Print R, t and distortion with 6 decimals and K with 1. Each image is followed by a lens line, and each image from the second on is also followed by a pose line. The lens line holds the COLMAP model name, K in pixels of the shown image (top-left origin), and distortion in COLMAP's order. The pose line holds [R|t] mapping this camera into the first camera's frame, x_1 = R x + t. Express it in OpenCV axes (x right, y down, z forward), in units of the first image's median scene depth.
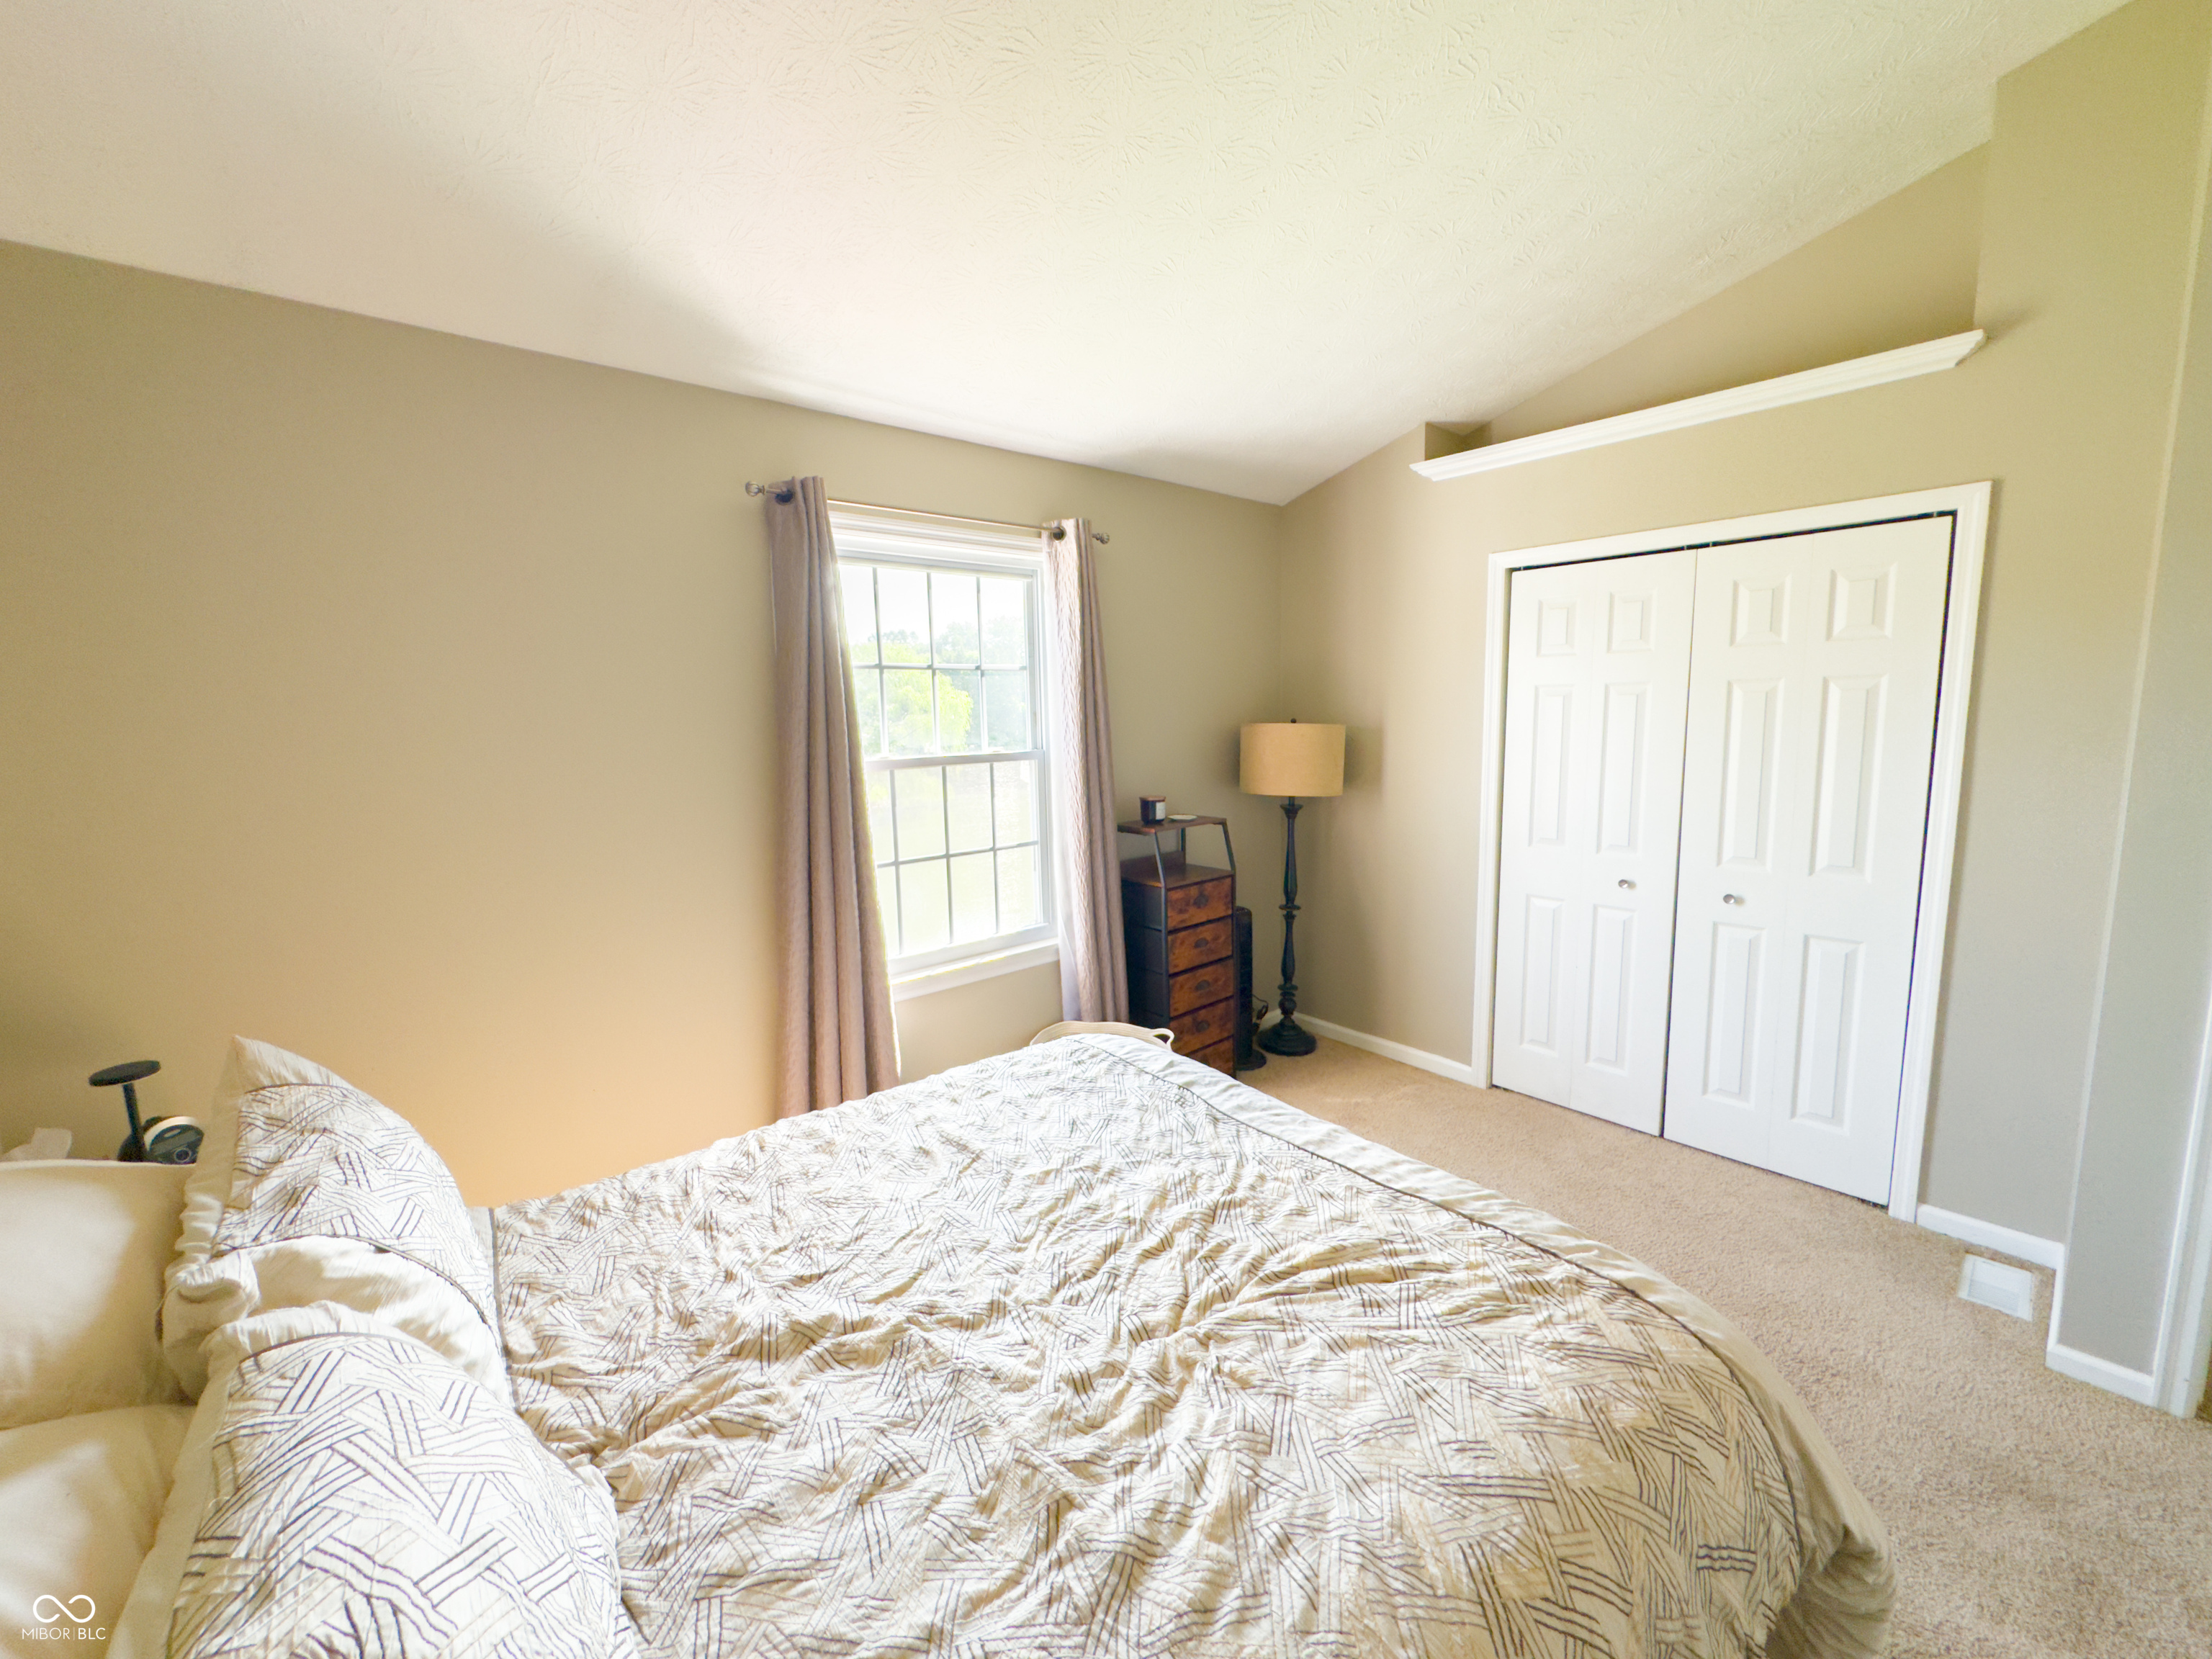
lens RADIAL K [[885.7, 0, 1105.0], [0, 885.7, 821.7], [0, 0, 1]] dist [-0.000951, 0.000492]
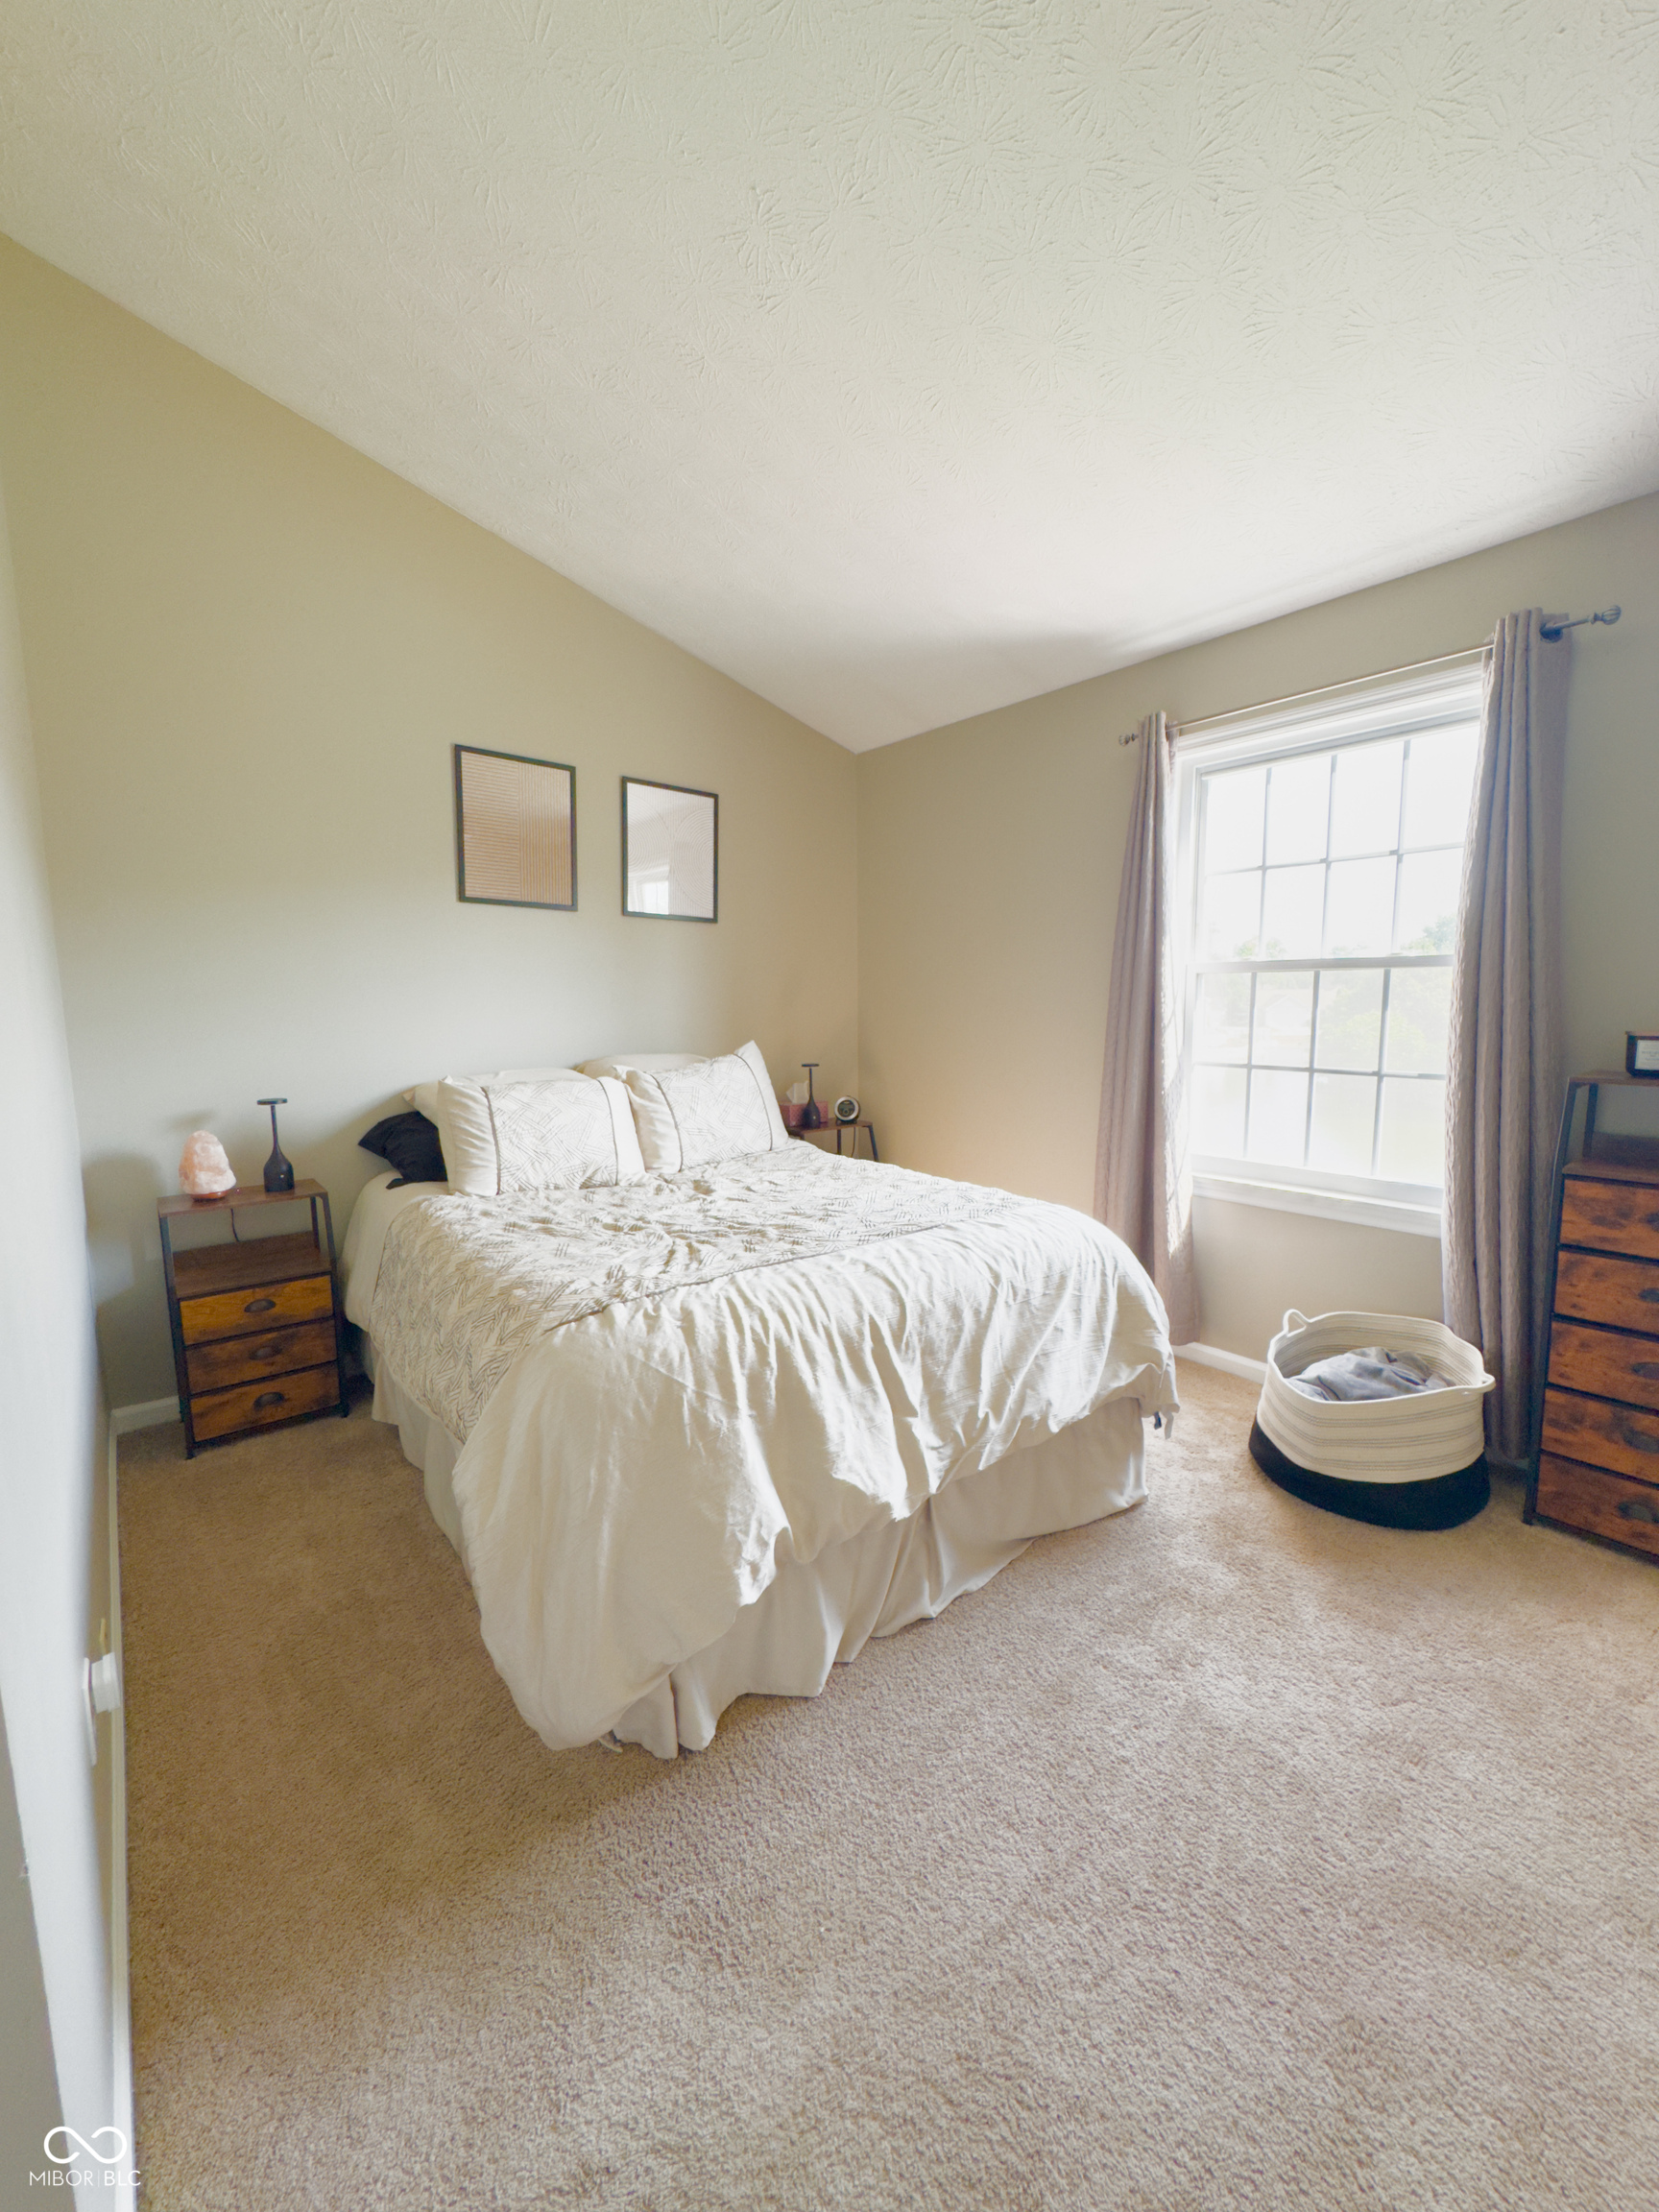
lens RADIAL K [[885.7, 0, 834.0], [0, 885.7, 1103.1], [0, 0, 1]] dist [-0.000951, 0.000492]
pose [[-0.039474, 0.138693, -0.989548, 1.554412], [-0.120130, 0.982479, 0.142494, 0.002084], [0.991973, 0.124499, -0.022121, 1.131612]]
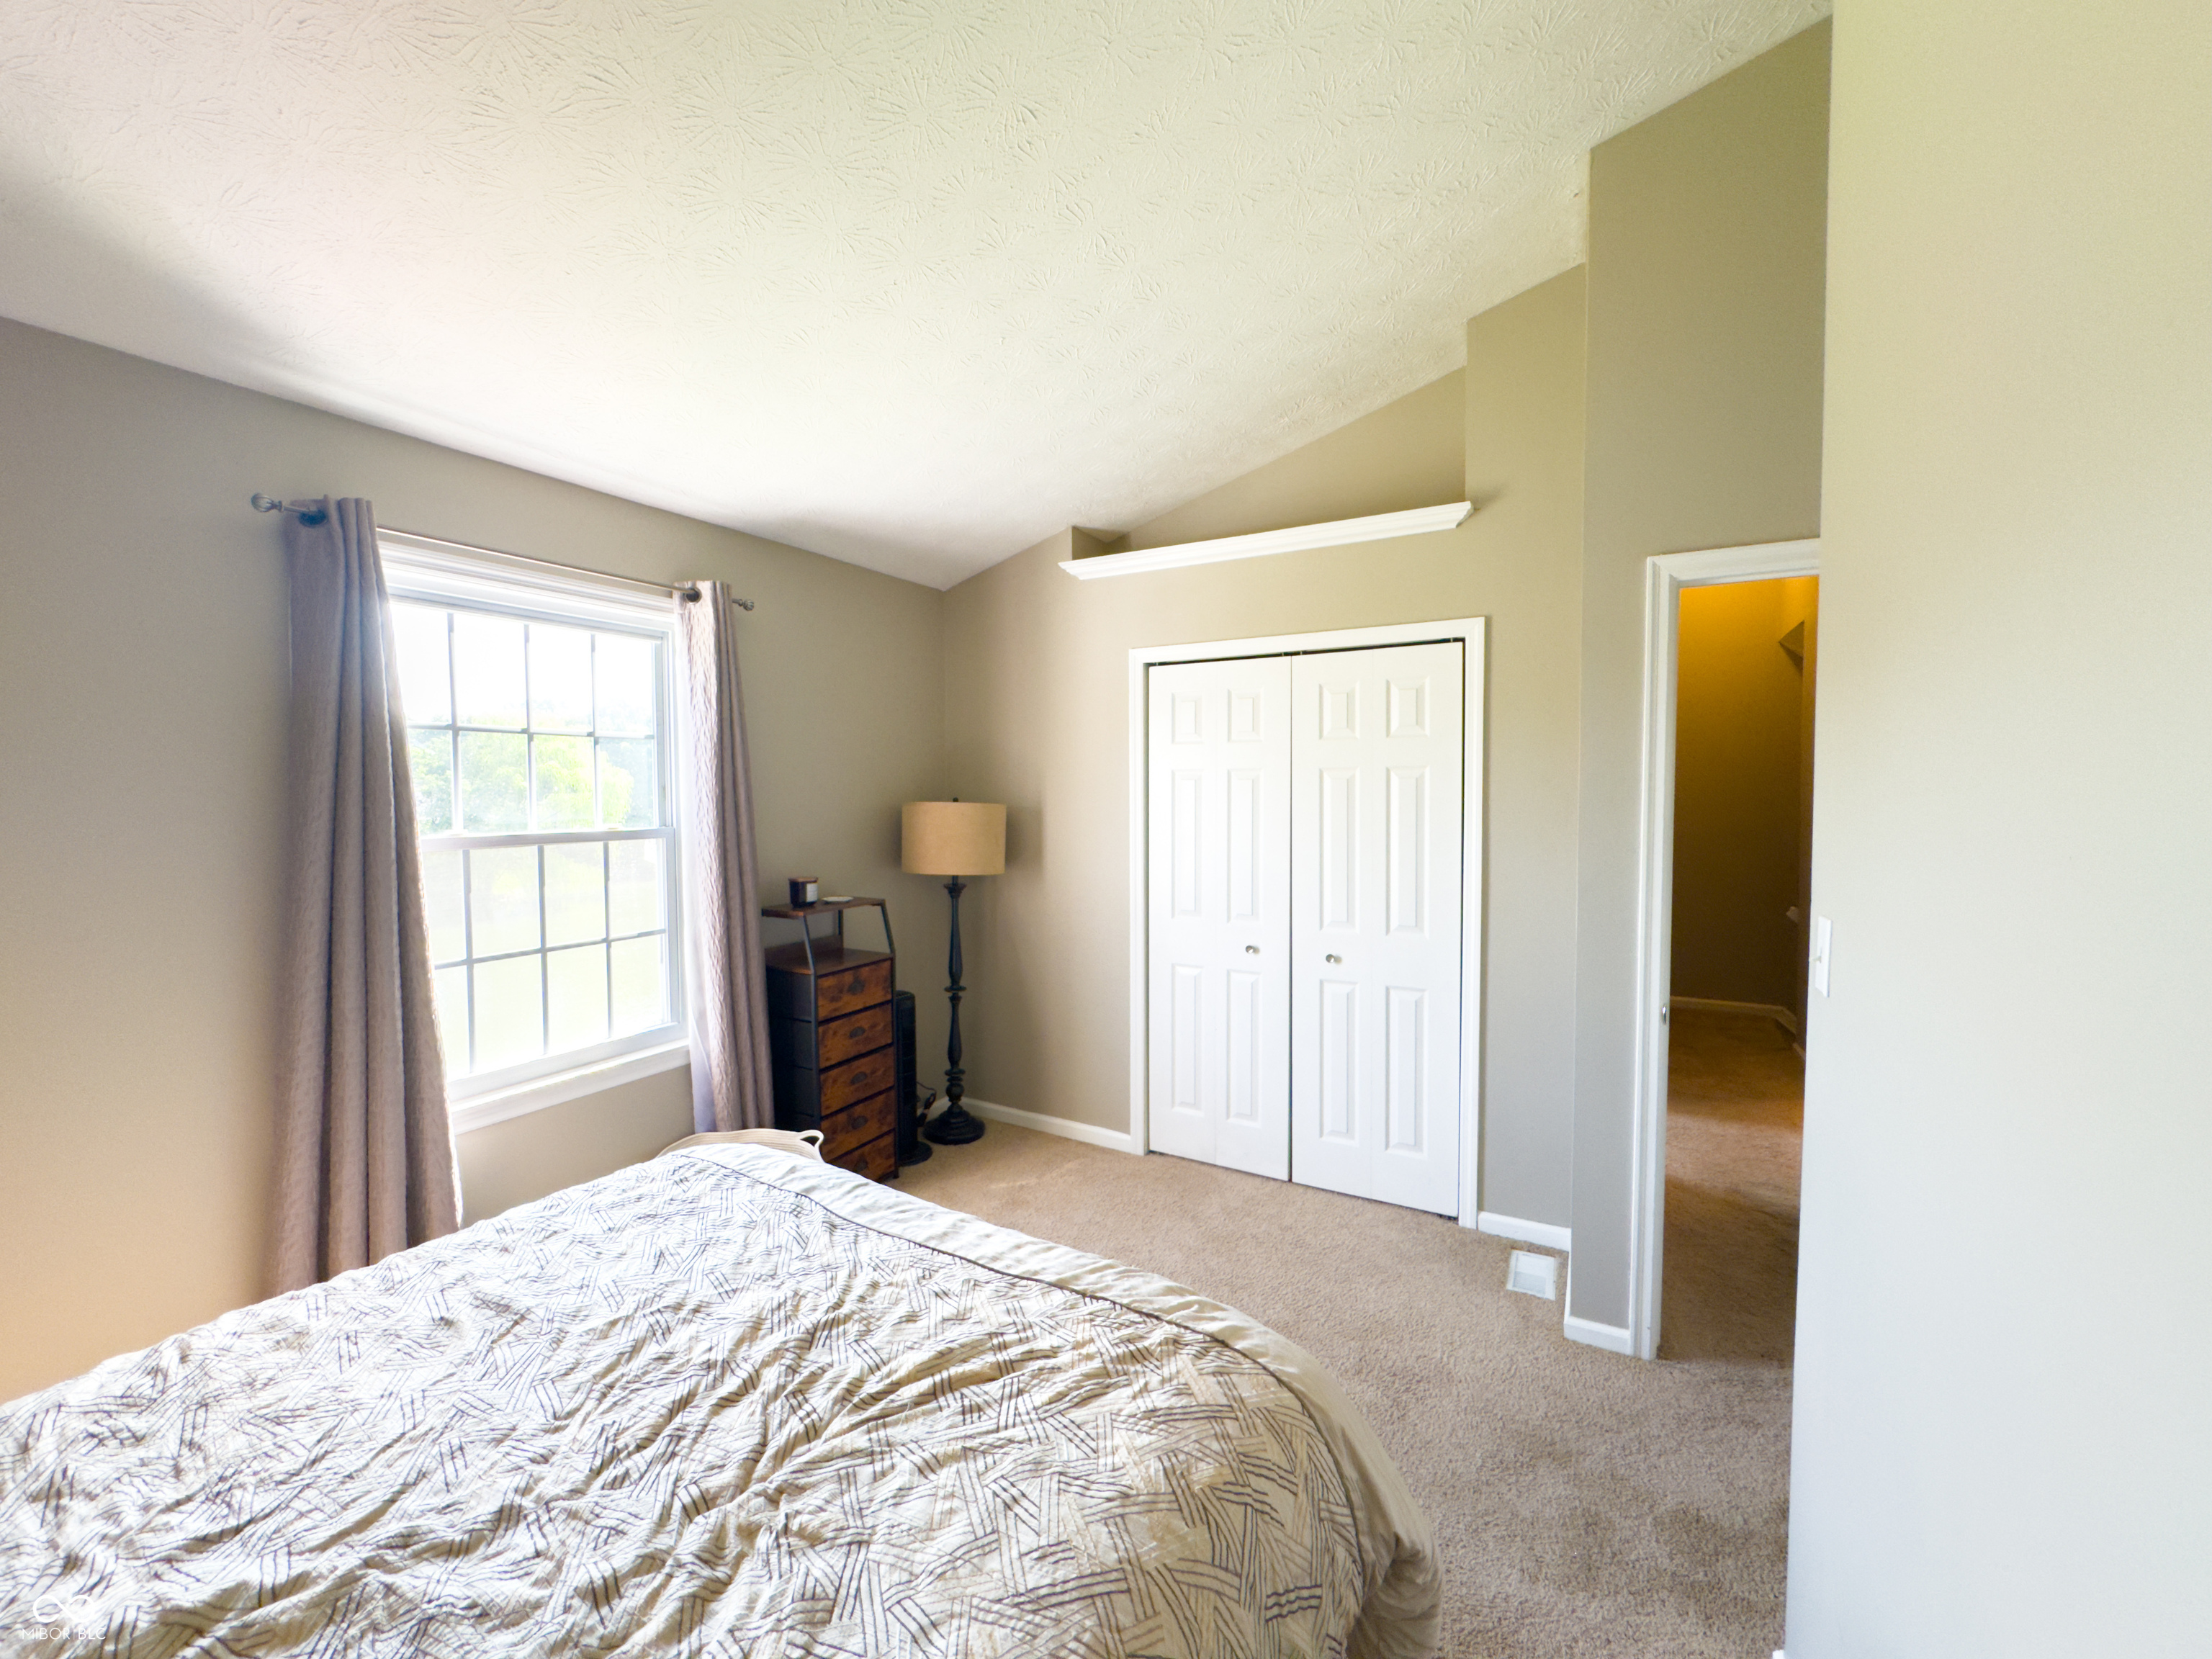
lens RADIAL K [[885.7, 0, 1105.0], [0, 885.7, 821.7], [0, 0, 1]] dist [-0.000951, 0.000492]
pose [[0.943288, 0.004384, 0.331947, 0.103065], [0.027117, 0.995554, -0.090206, 0.014299], [-0.330867, 0.094091, 0.938975, 0.017098]]
